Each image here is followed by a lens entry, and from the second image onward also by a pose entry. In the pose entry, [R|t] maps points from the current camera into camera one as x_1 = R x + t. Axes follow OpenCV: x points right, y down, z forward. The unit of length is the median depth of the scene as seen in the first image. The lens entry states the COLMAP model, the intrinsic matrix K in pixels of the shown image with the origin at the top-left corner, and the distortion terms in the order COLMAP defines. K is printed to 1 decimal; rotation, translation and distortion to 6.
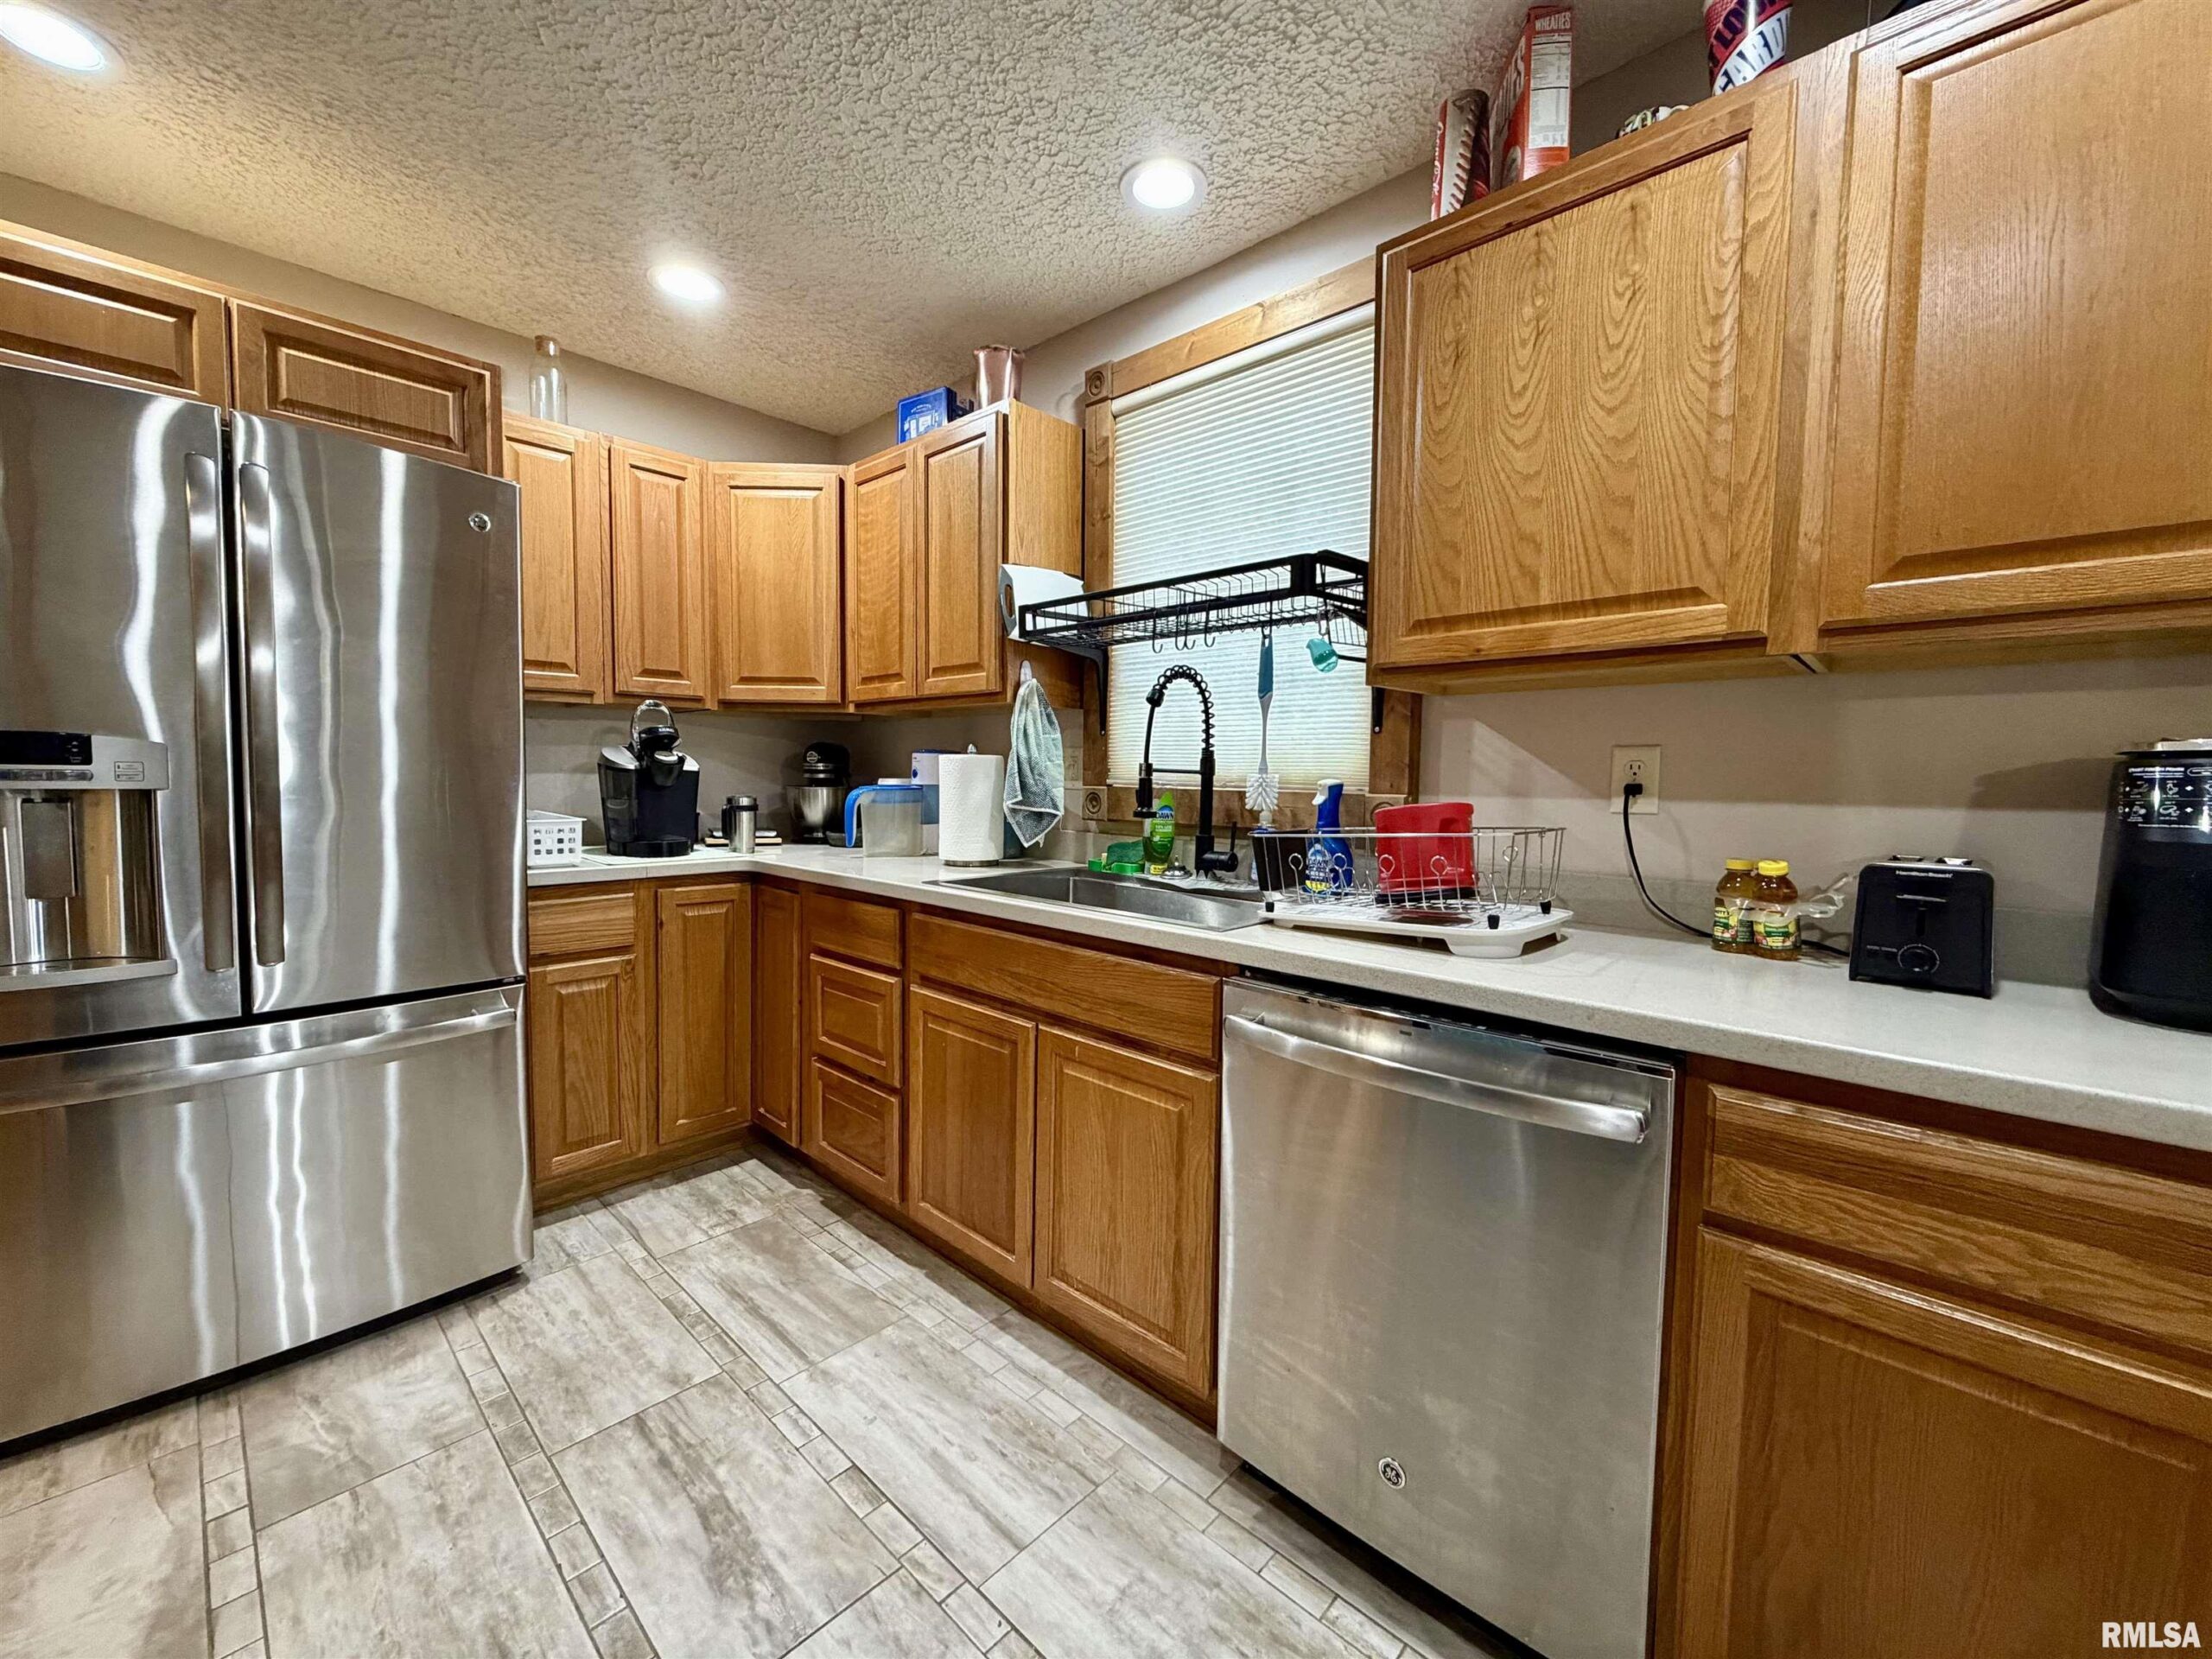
lens RADIAL K [[882.3, 0, 1103.9], [0, 882.3, 827.9], [0, 0, 1]] dist [-0.000546, 0.000015]
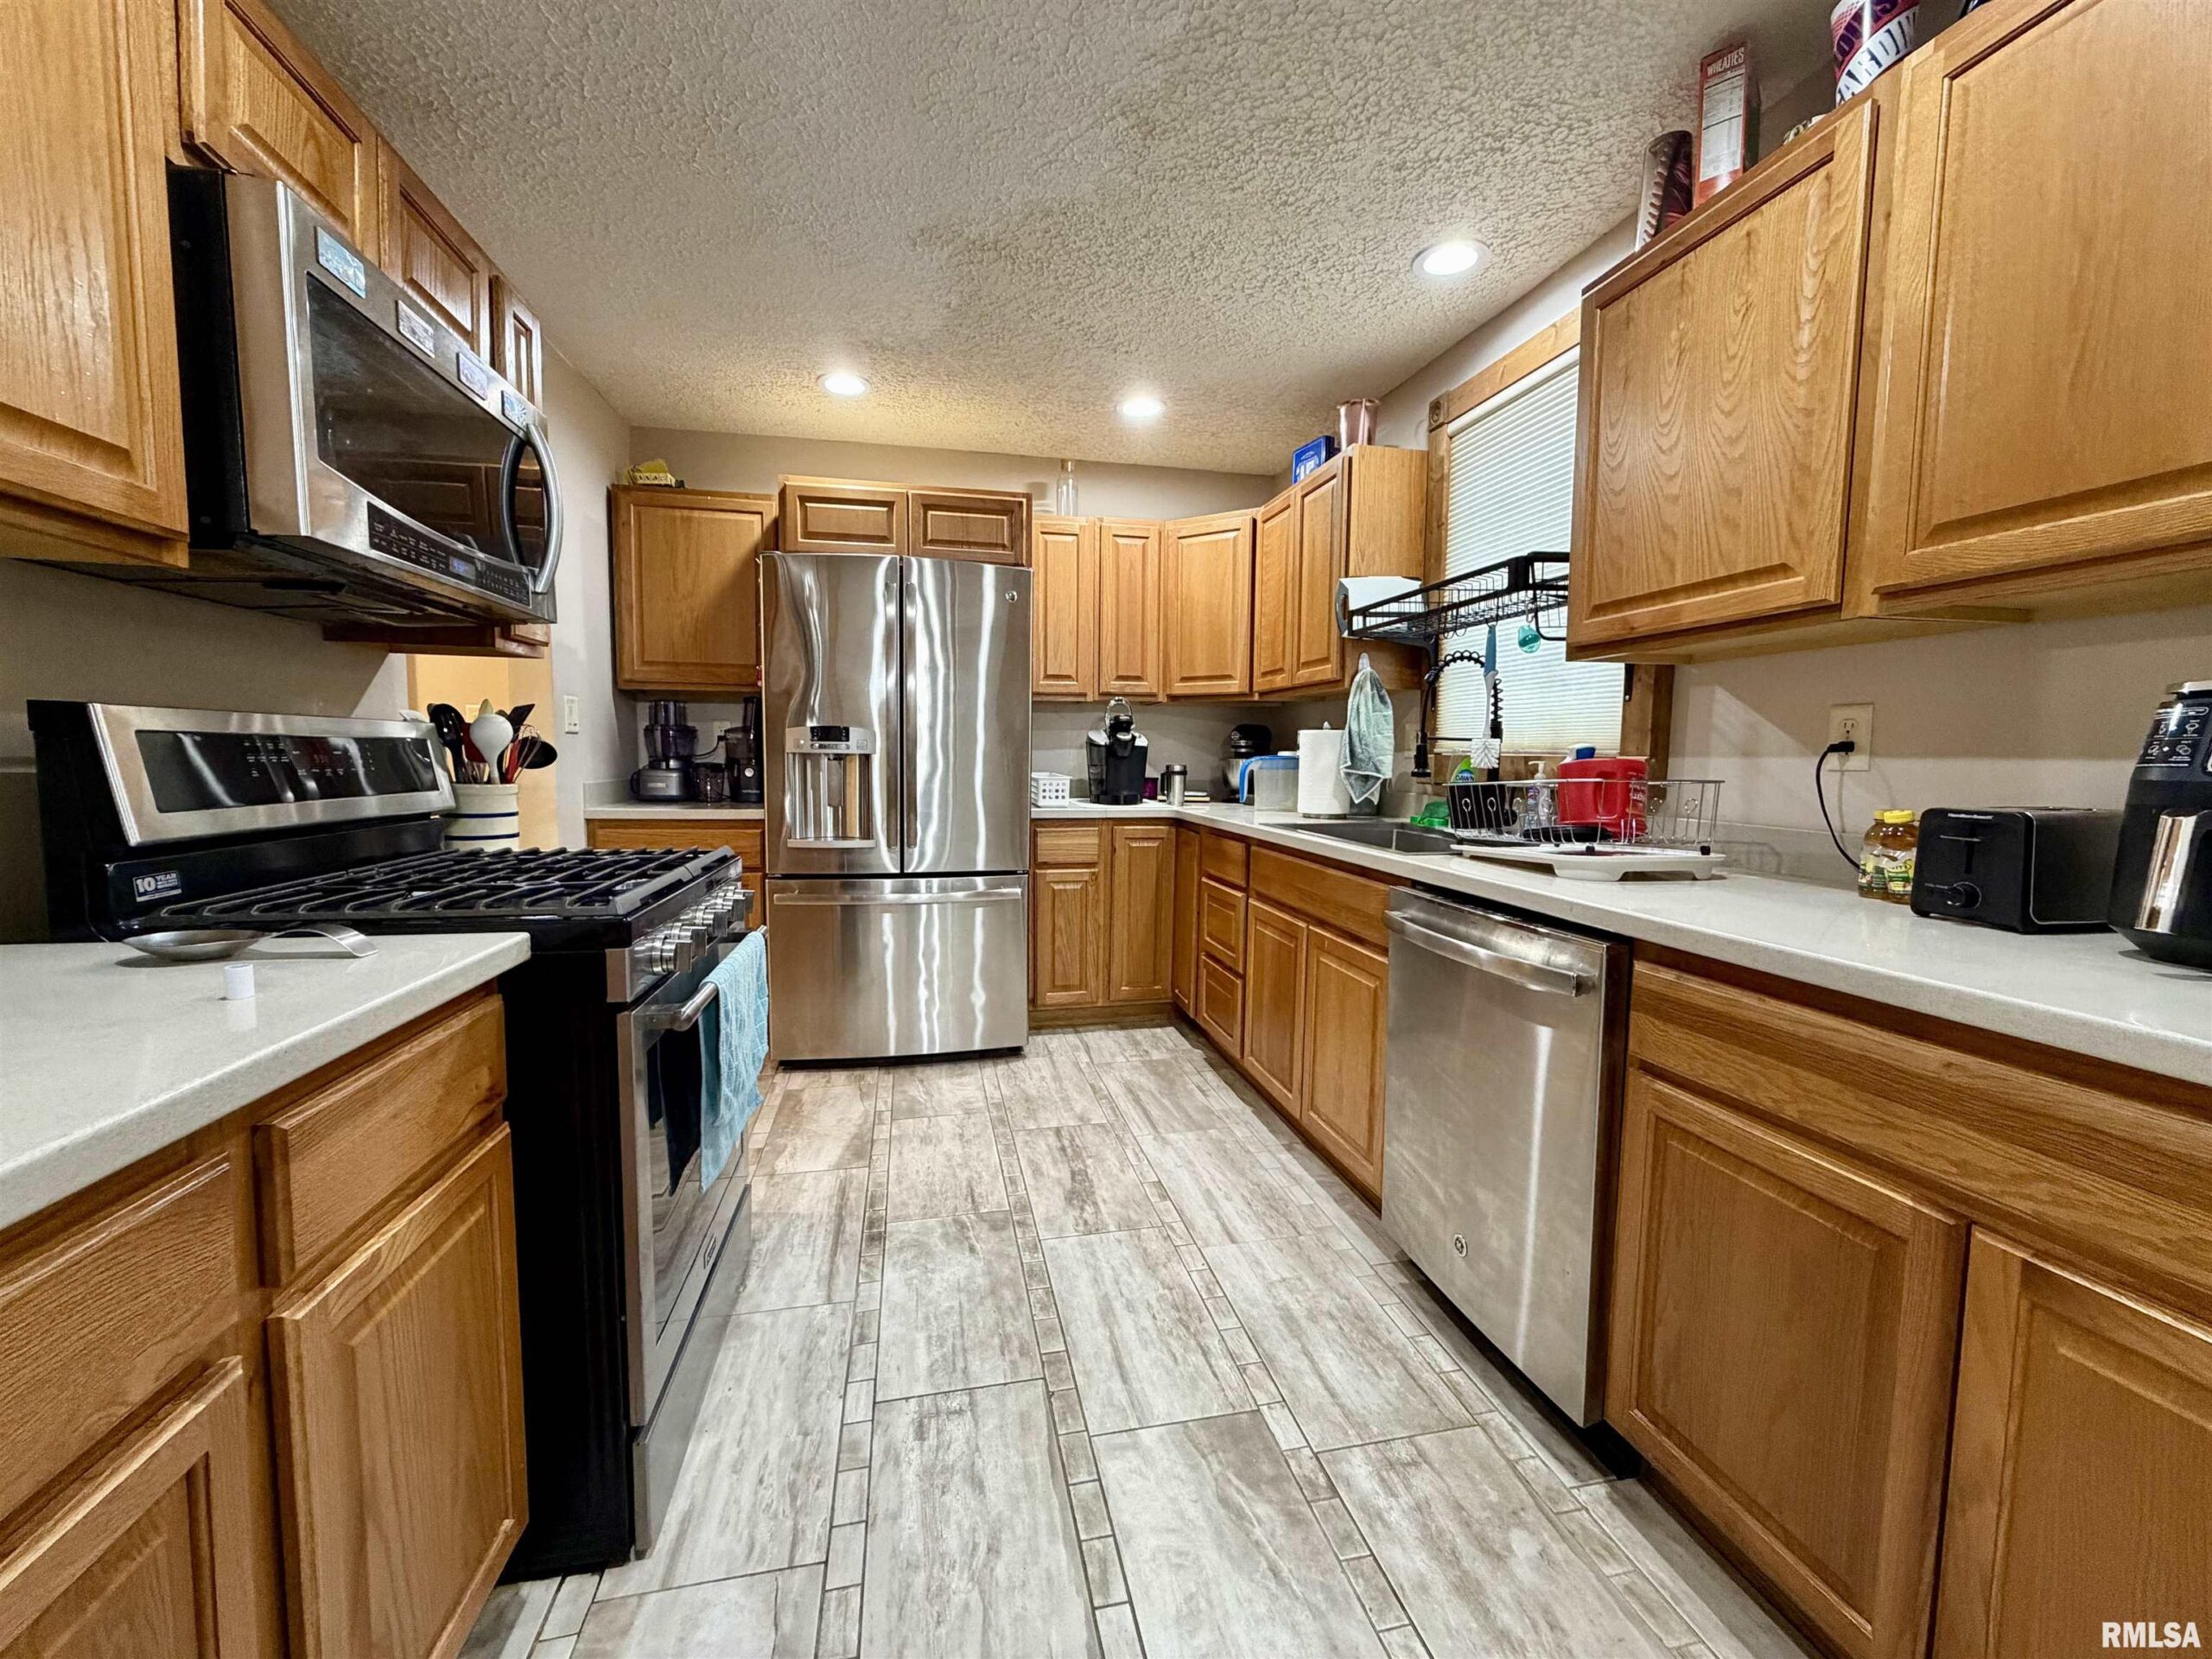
lens RADIAL K [[882.3, 0, 1105.2], [0, 882.3, 823.3], [0, 0, 1]] dist [-0.000546, 0.000015]
pose [[0.825354, 0.038757, -0.563284, 0.483873], [-0.031918, 0.999249, 0.021985, 0.051554], [0.563713, -0.000166, 0.825971, -0.344286]]
